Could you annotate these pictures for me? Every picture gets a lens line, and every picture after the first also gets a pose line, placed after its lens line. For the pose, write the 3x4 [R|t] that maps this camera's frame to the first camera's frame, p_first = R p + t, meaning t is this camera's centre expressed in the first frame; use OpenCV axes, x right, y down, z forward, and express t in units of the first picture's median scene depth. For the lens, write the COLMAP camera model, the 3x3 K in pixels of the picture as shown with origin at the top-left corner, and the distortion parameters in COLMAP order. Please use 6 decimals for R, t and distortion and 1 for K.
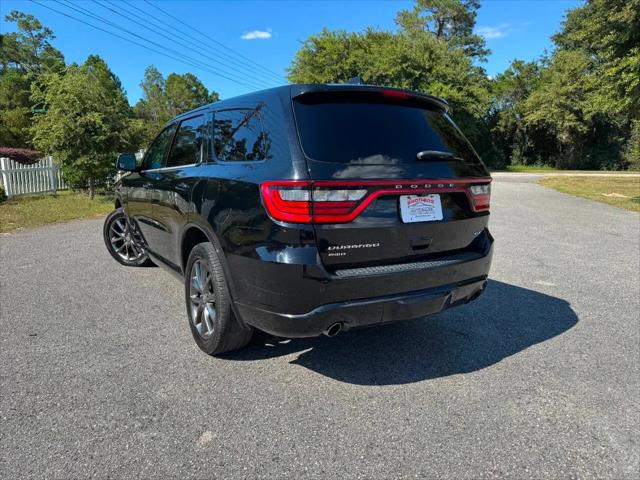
lens RADIAL K [[455.0, 0, 322.2], [0, 455.0, 240.0], [0, 0, 1]] dist [0.019901, -0.023991]
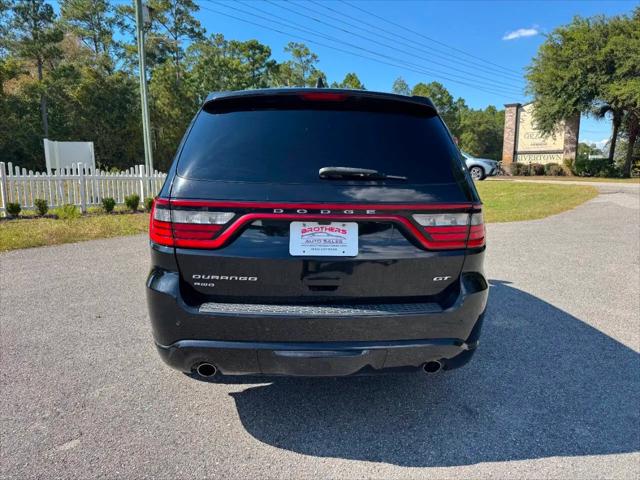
lens RADIAL K [[455.0, 0, 321.8], [0, 455.0, 241.9], [0, 0, 1]] dist [0.019901, -0.023991]
pose [[0.867284, 0.083790, -0.490711, 0.054869], [-0.089161, 0.995939, 0.012477, -0.006787], [0.489764, 0.032931, 0.871233, 0.028832]]
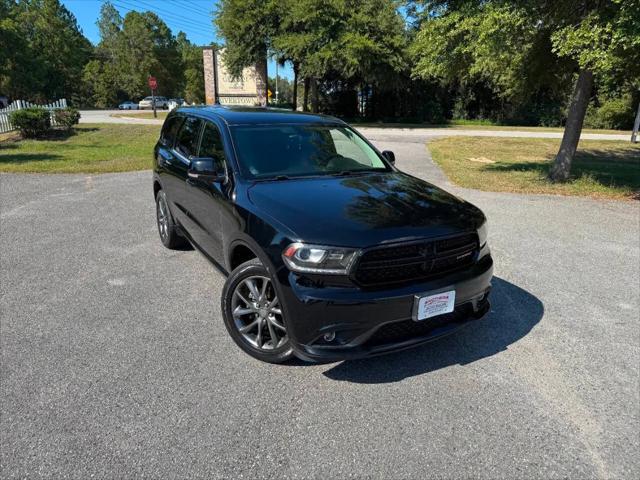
lens RADIAL K [[455.0, 0, 317.5], [0, 455.0, 236.9], [0, 0, 1]] dist [0.019901, -0.023991]
pose [[0.999777, 0.013910, 0.015898, 0.164215], [-0.015533, 0.994145, 0.106936, -0.018714], [-0.014318, -0.107159, 0.994139, 0.004324]]
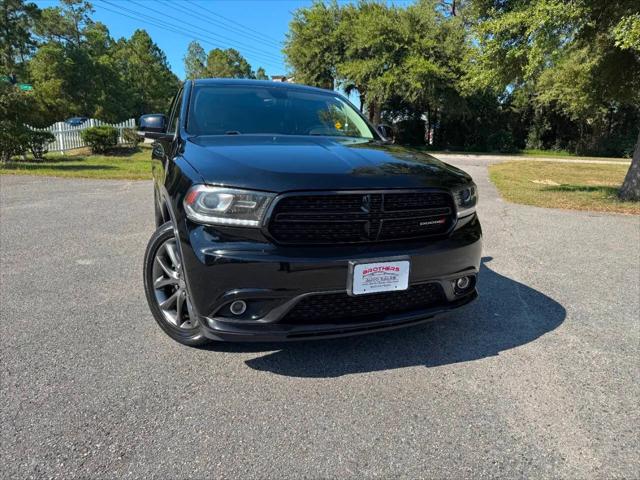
lens RADIAL K [[455.0, 0, 323.1], [0, 455.0, 242.2], [0, 0, 1]] dist [0.019901, -0.023991]
pose [[0.990601, 0.059021, -0.123395, 0.194031], [-0.053084, 0.997294, 0.050861, -0.001348], [0.126063, -0.043833, 0.991053, 0.027238]]
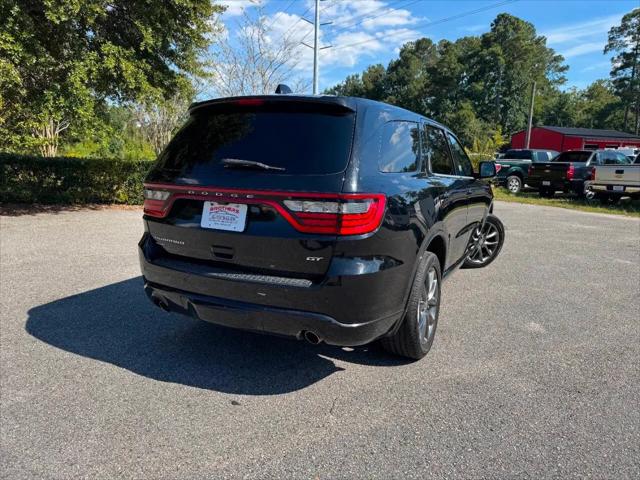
lens RADIAL K [[455.0, 0, 318.1], [0, 455.0, 234.1], [0, 0, 1]] dist [0.019901, -0.023991]
pose [[0.612919, 0.142468, -0.777195, 0.102283], [-0.154427, 0.986241, 0.059002, -0.011146], [0.774908, 0.083856, 0.626487, 0.049705]]
